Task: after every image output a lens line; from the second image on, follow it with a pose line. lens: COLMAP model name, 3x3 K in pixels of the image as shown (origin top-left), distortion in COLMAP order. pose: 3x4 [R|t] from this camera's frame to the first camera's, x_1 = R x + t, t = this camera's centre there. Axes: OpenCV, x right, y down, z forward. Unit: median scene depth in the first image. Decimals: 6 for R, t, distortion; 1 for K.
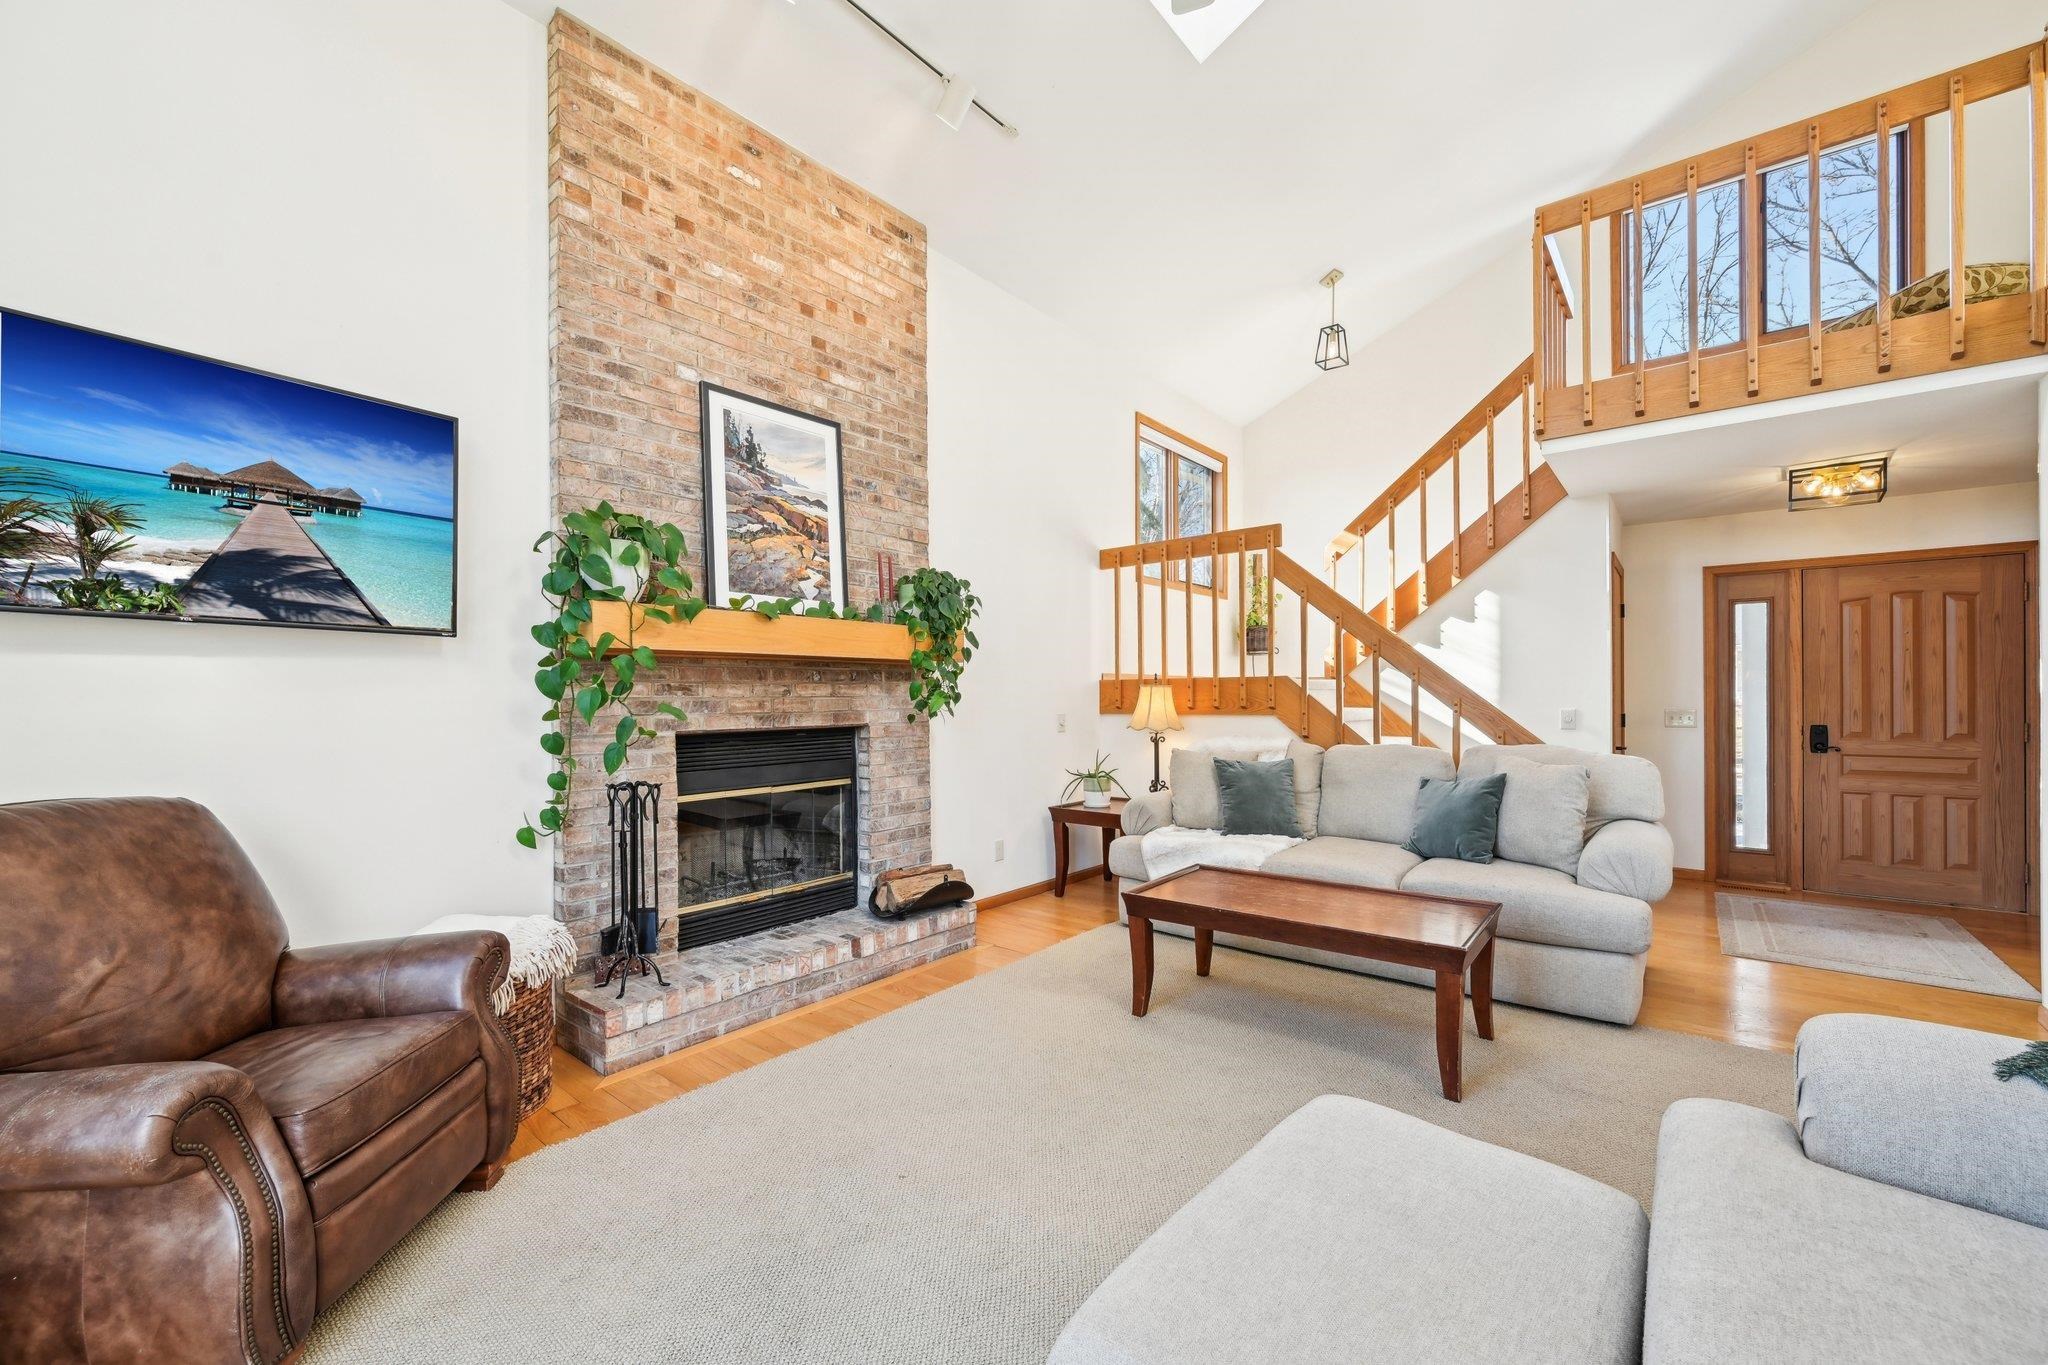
lens RADIAL K [[819.1, 0, 1021.5], [0, 819.1, 690.0], [0, 0, 1]] dist [-0.002222, 0.000822]
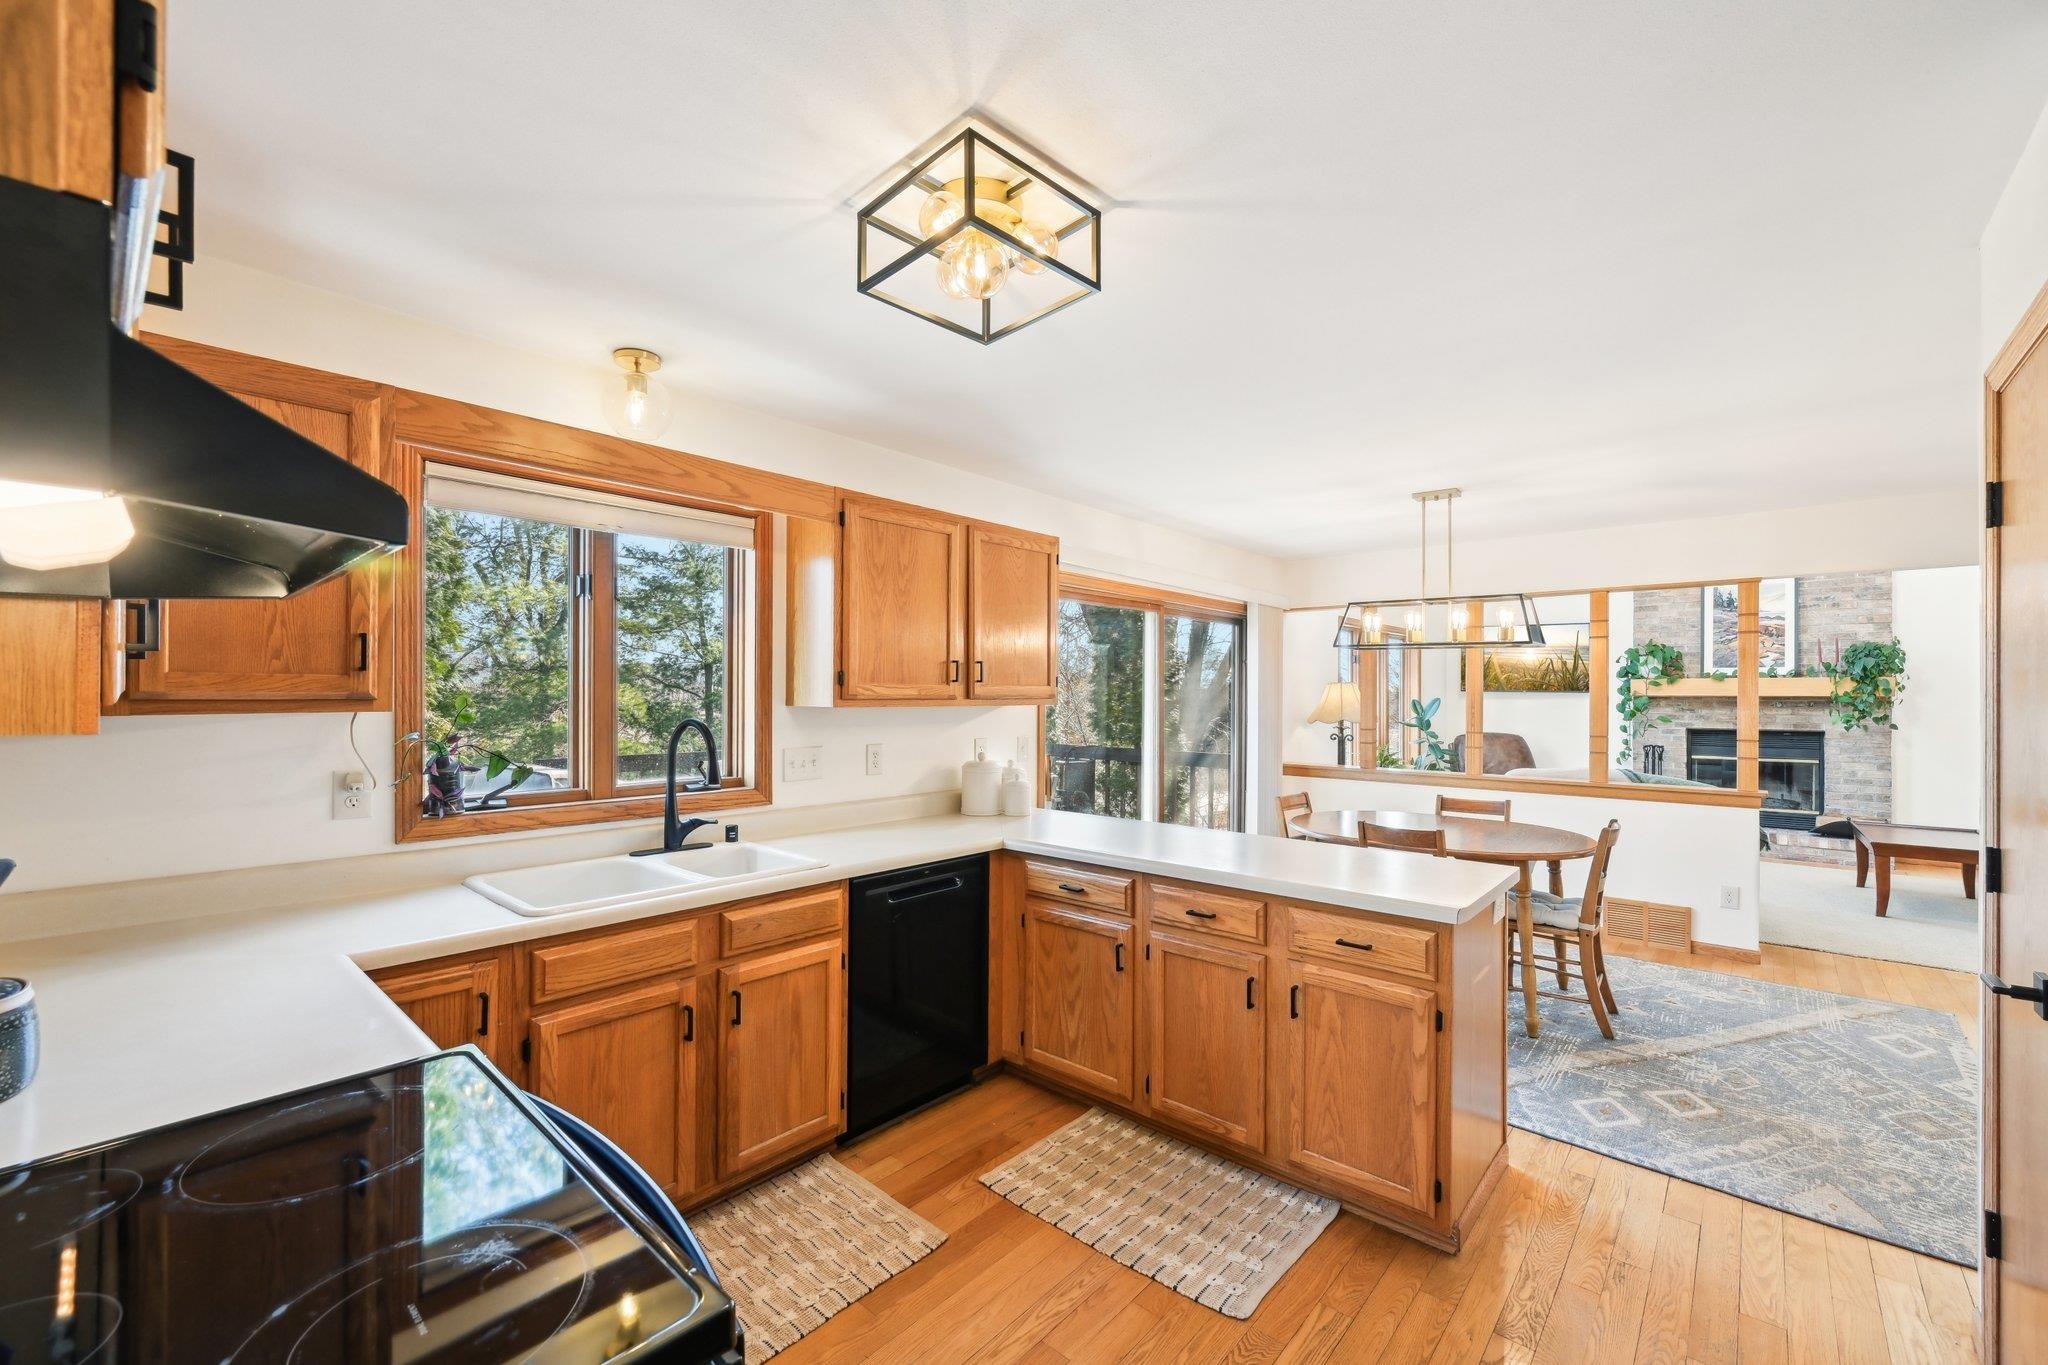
lens RADIAL K [[819.1, 0, 1041.7], [0, 819.1, 695.0], [0, 0, 1]] dist [-0.002222, 0.000822]
pose [[-0.035700, -0.001345, -0.999362, 1.745114], [0.001637, 0.999998, -0.001404, -0.039470], [0.999361, -0.001686, -0.035698, -0.693522]]
